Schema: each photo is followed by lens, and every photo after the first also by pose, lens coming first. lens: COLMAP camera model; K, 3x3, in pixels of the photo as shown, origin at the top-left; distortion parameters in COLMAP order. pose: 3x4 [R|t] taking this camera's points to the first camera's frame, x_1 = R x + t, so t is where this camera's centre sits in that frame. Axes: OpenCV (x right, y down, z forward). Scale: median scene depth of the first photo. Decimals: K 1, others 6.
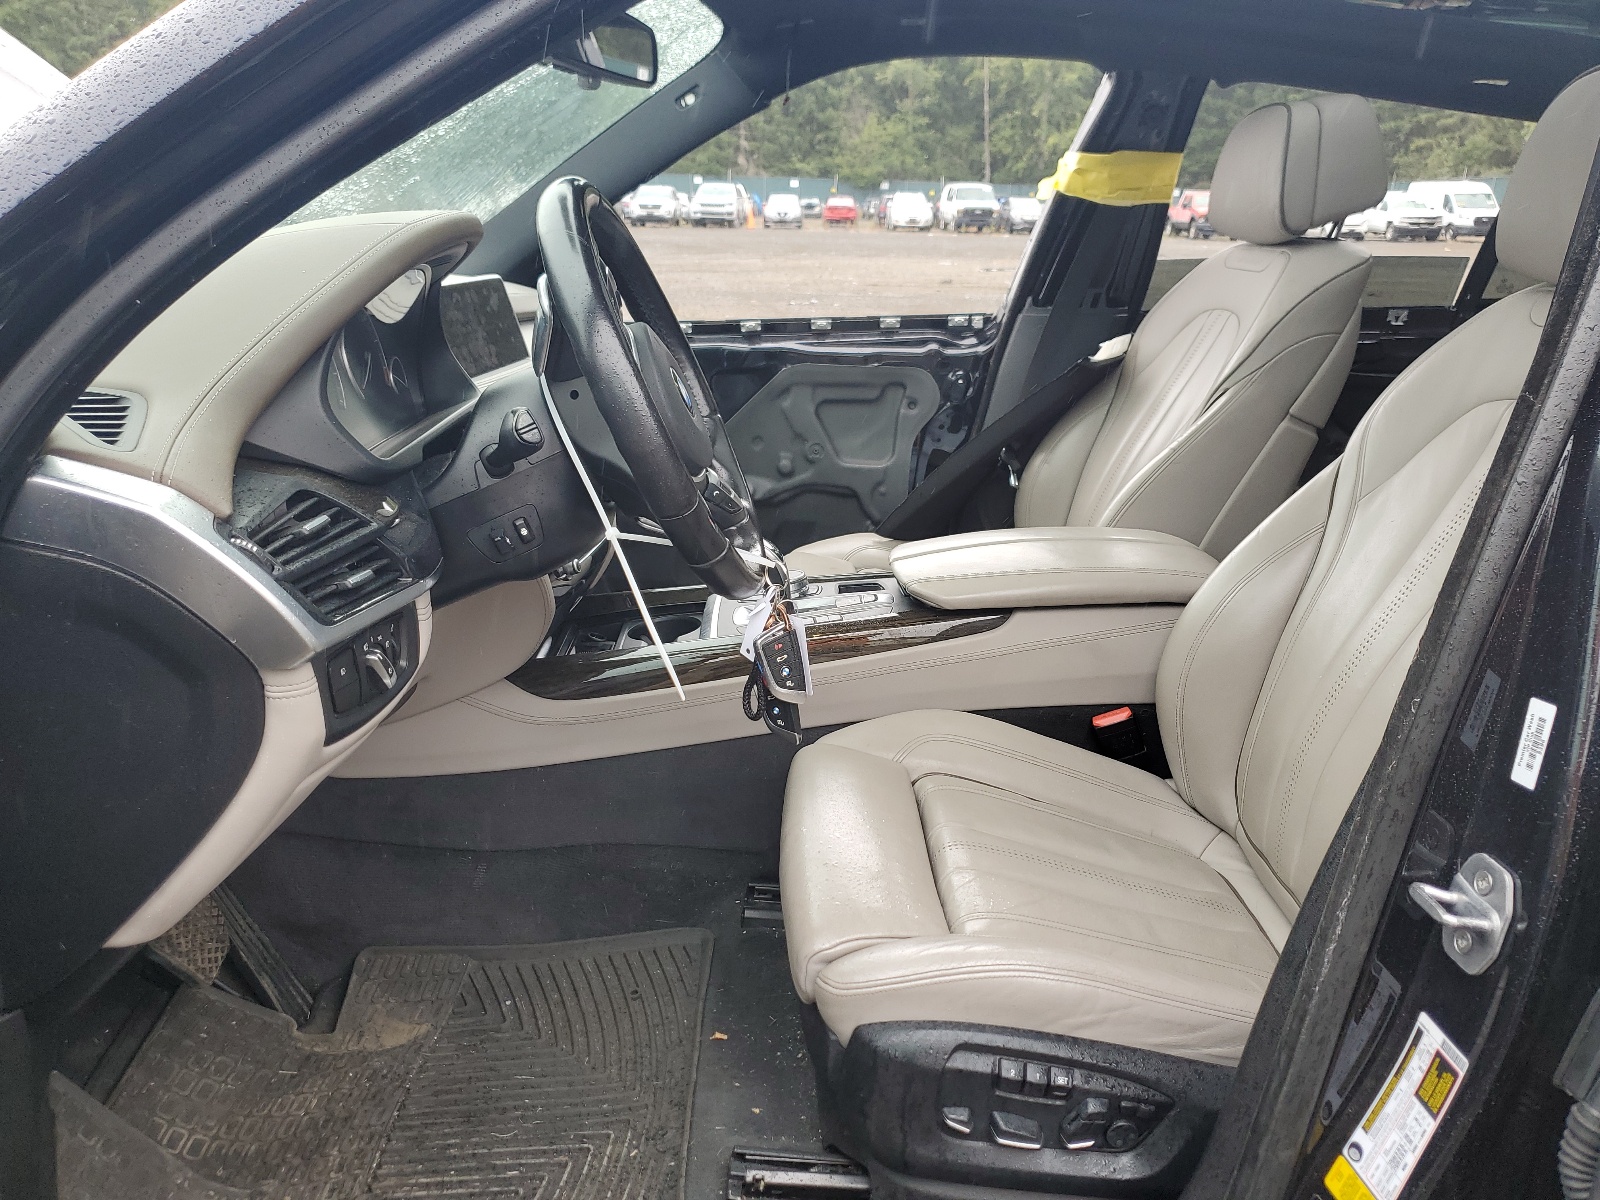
lens RADIAL K [[1216.2, 0, 796.7], [0, 1216.2, 602.2], [0, 0, 1]] dist [0.012218, -0.001360]
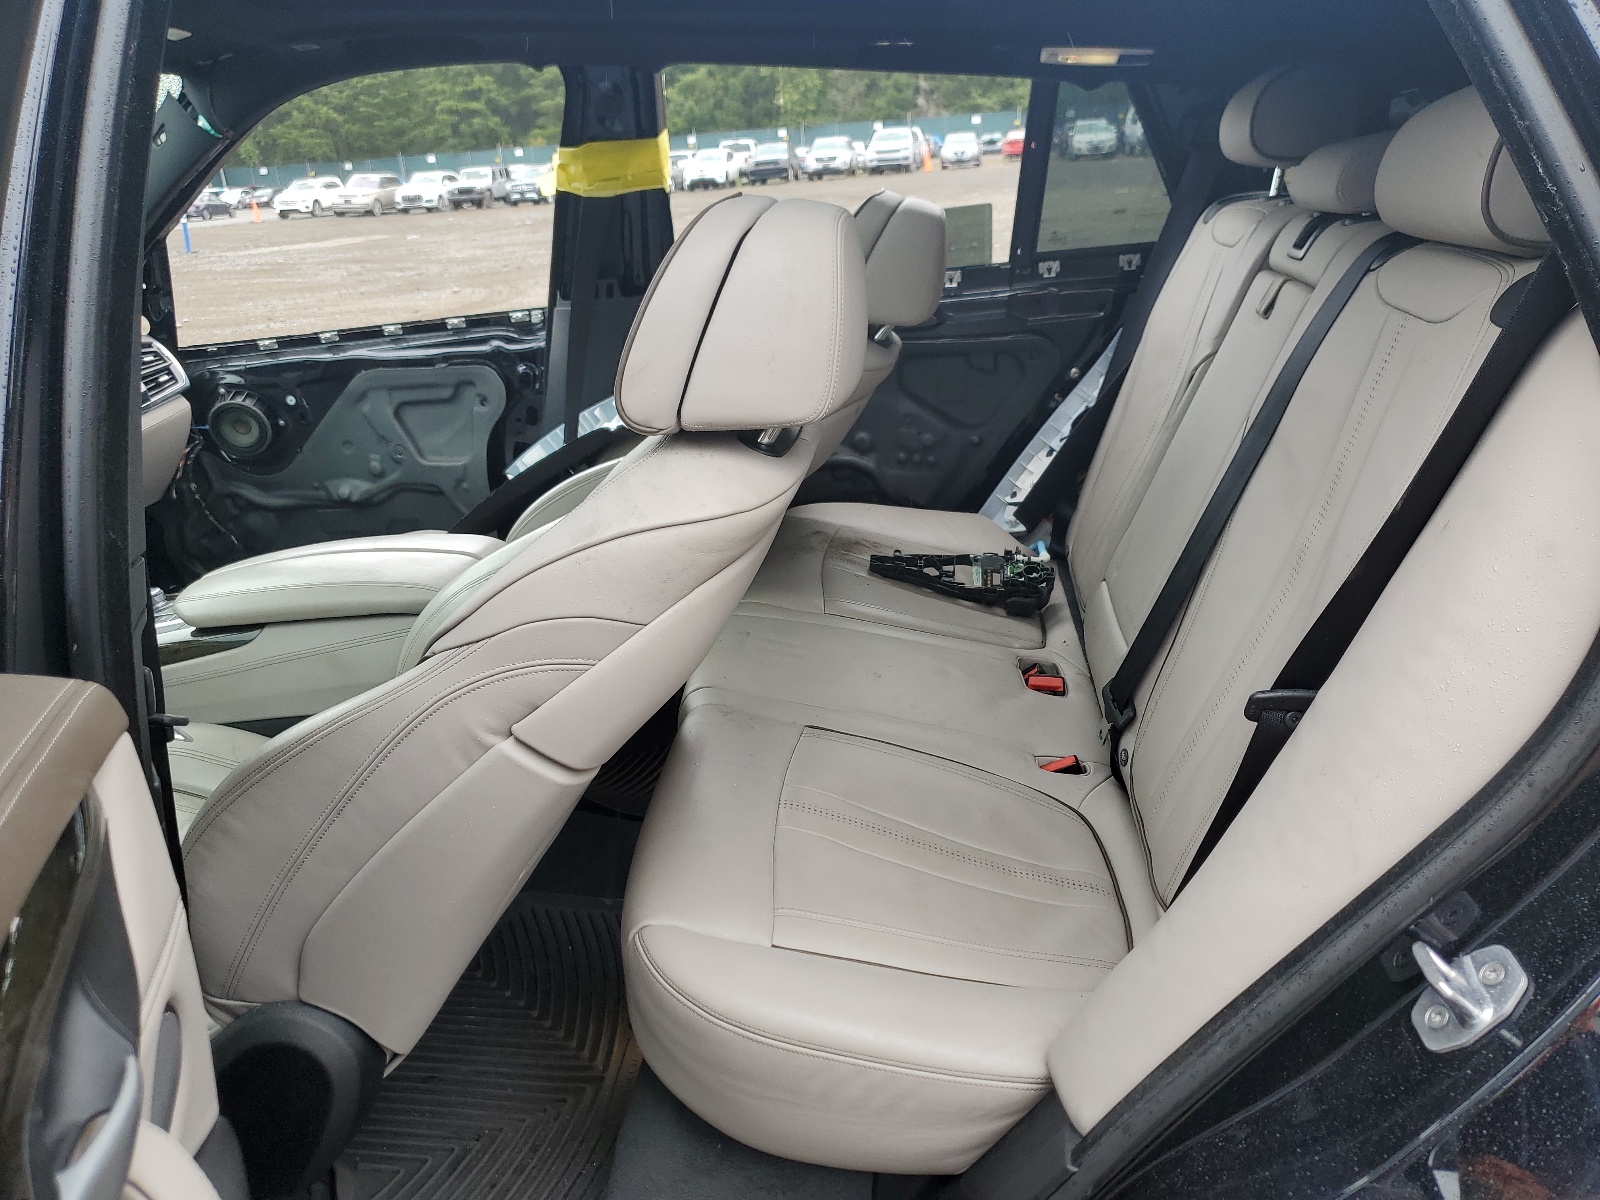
lens RADIAL K [[1216.2, 0, 798.9], [0, 1216.2, 600.4], [0, 0, 1]] dist [0.012218, -0.001360]
pose [[0.984945, -0.032108, -0.169860, 0.522397], [0.038700, 0.998615, 0.035639, -0.021228], [0.168480, -0.041676, 0.984824, 0.026289]]
